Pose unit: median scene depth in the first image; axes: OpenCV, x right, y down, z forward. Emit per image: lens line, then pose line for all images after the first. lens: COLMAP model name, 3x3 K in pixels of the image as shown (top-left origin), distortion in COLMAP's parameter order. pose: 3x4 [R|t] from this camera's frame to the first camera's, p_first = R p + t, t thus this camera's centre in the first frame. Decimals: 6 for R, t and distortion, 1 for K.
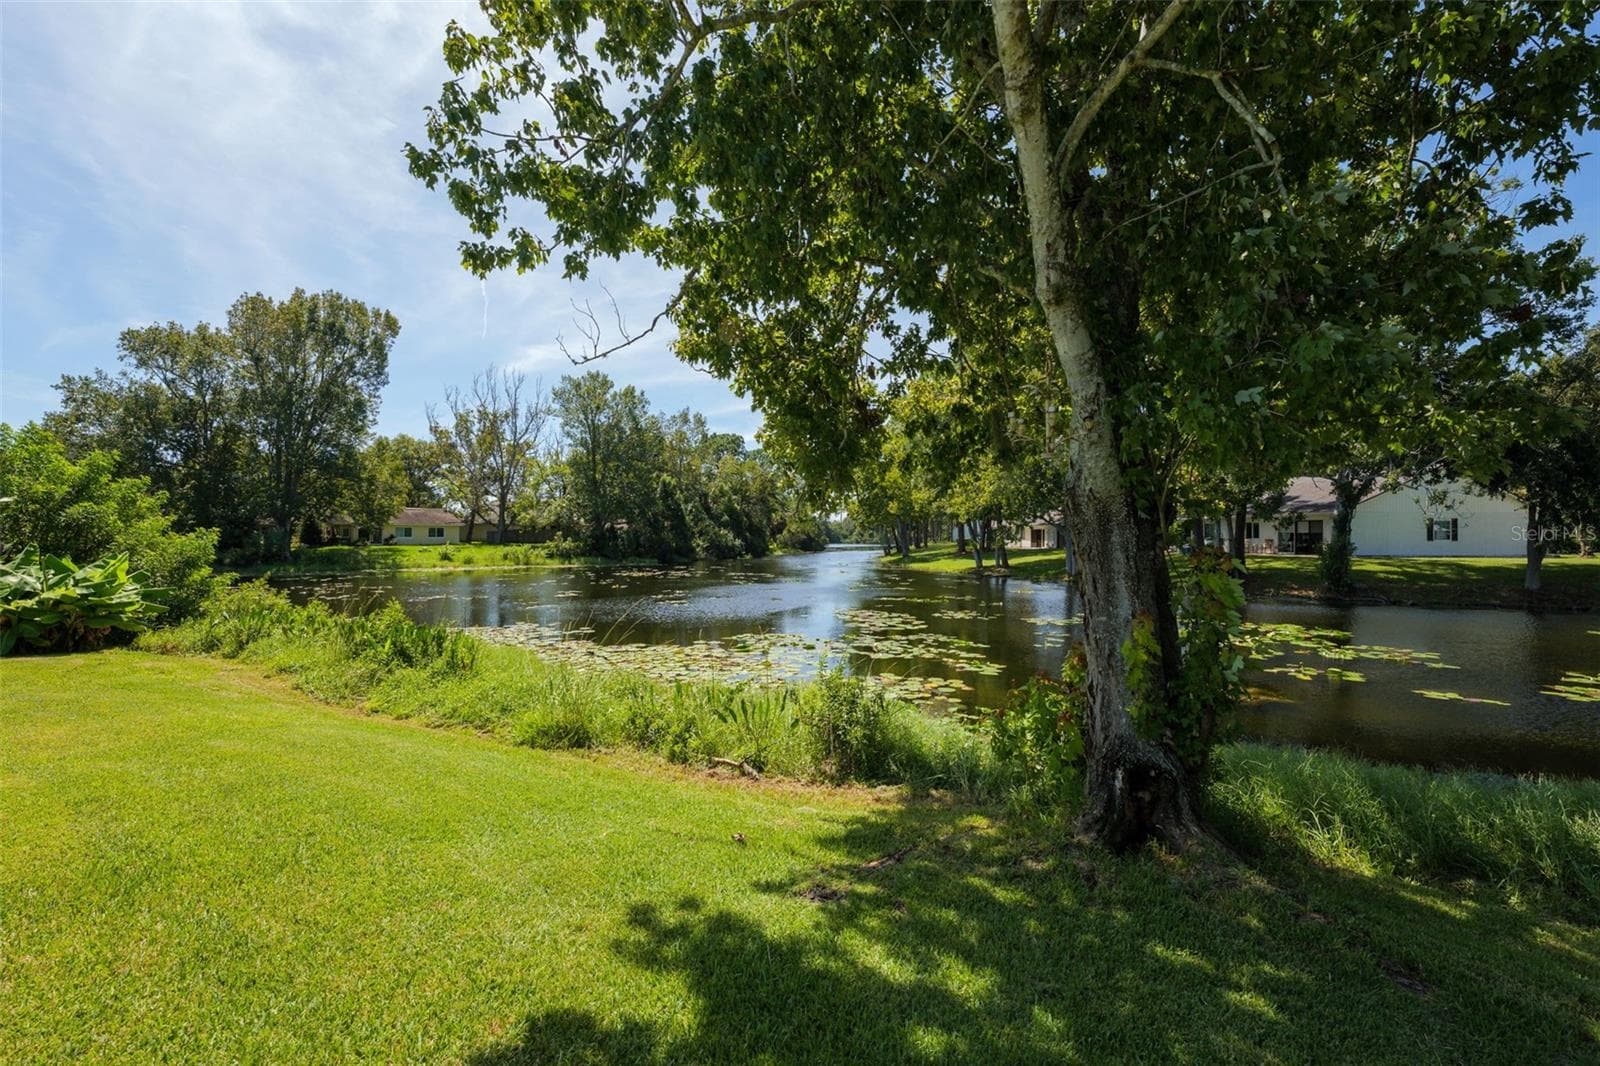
lens RADIAL K [[658.1, 0, 801.9], [0, 658.1, 544.1], [0, 0, 1]] dist [0.002079, -0.000119]
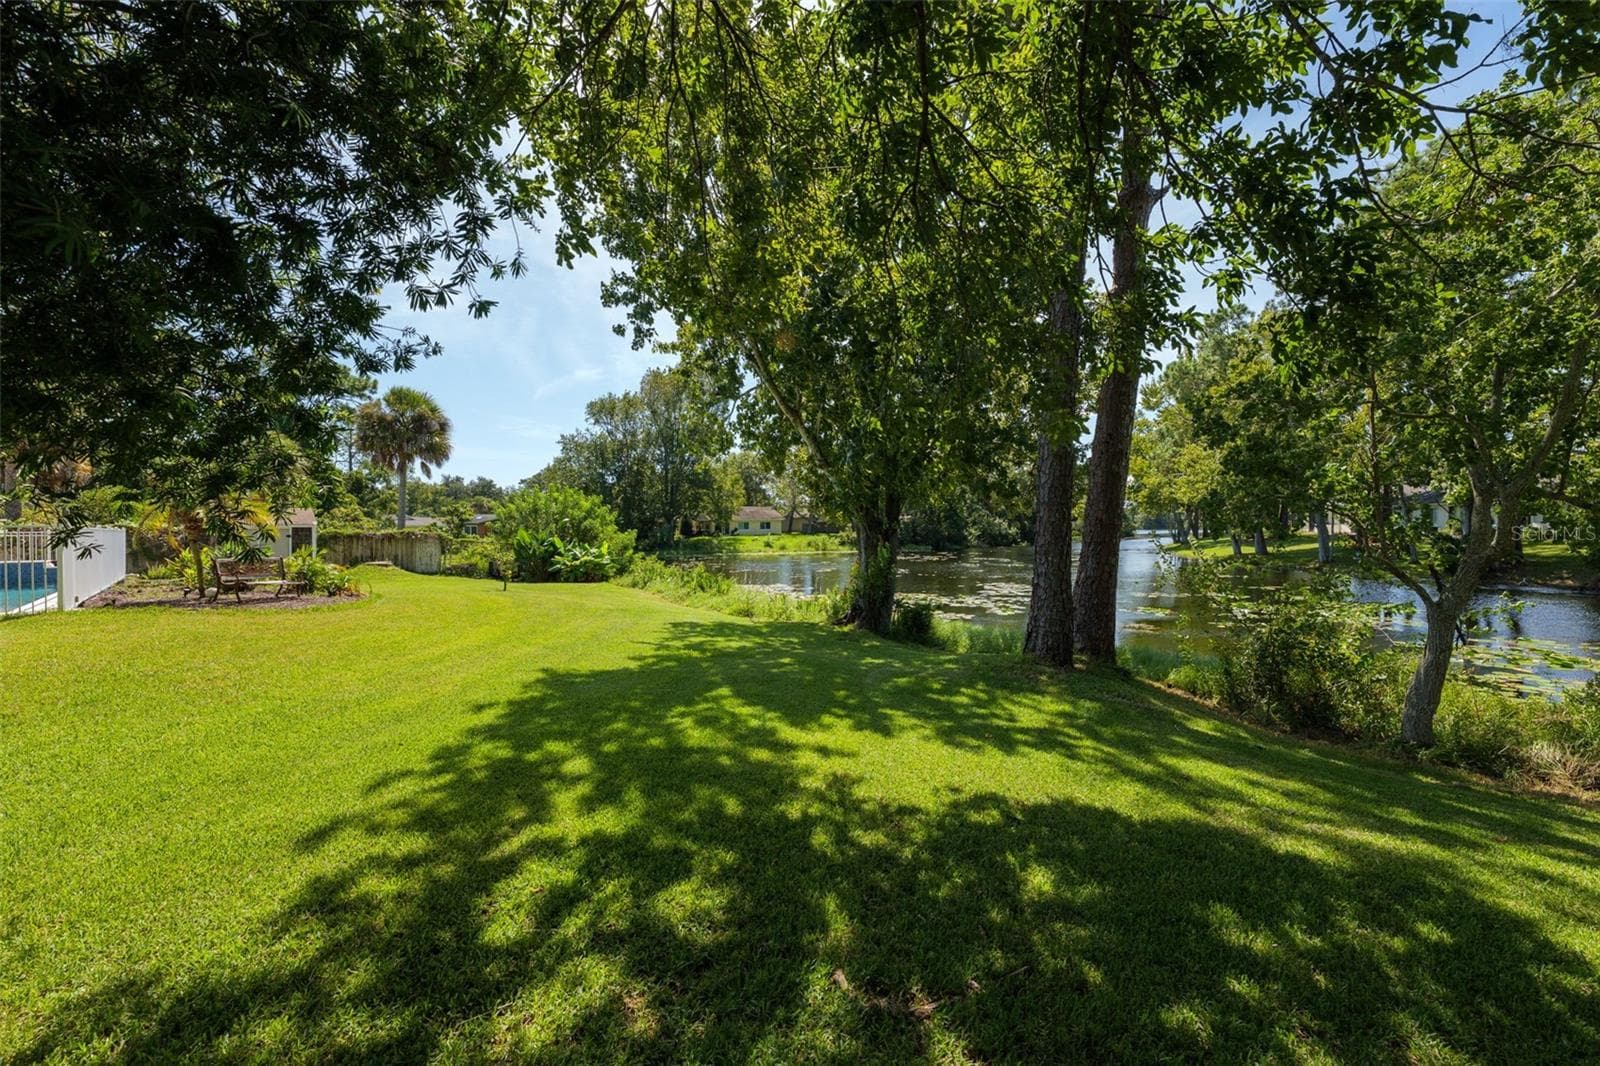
lens RADIAL K [[658.1, 0, 799.0], [0, 658.1, 532.2], [0, 0, 1]] dist [0.002079, -0.000119]
pose [[0.887022, -0.010419, -0.461610, 0.138274], [0.010521, 0.999942, -0.002352, -0.001648], [0.461608, -0.002770, 0.887080, -0.158616]]
